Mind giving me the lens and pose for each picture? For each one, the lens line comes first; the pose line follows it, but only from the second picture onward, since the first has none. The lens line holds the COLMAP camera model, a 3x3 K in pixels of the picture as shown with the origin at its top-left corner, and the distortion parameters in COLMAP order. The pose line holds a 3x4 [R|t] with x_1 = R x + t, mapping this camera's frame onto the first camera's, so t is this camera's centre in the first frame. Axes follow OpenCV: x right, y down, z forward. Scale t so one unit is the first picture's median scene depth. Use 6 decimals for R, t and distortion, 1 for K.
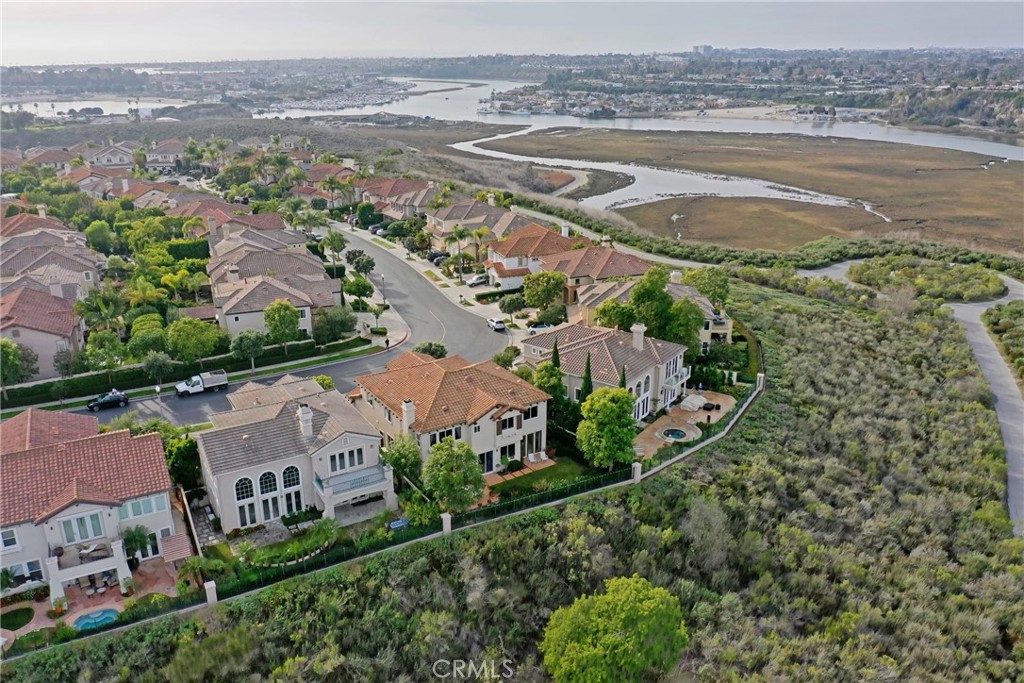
lens RADIAL K [[806.9, 0, 507.8], [0, 806.9, 339.8], [0, 0, 1]] dist [-0.008433, 0.003917]
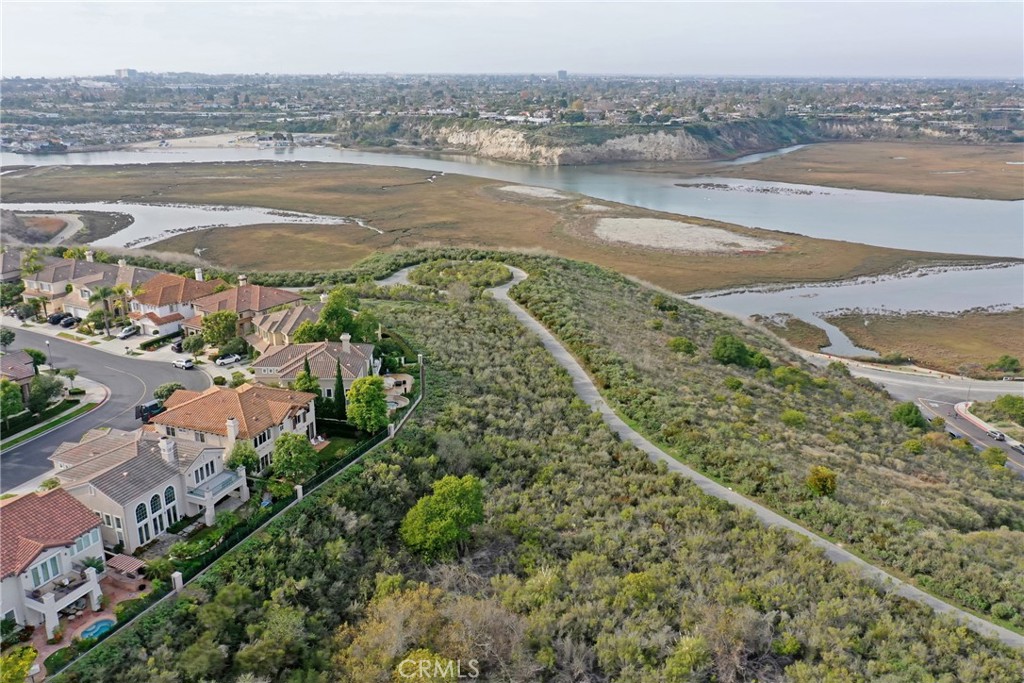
lens RADIAL K [[806.9, 0, 507.8], [0, 806.9, 339.8], [0, 0, 1]] dist [-0.008433, 0.003917]
pose [[0.792067, -0.182570, 0.582493, -0.098240], [0.196574, 0.979683, 0.039762, -0.002458], [-0.577917, 0.083009, 0.811863, -0.062785]]
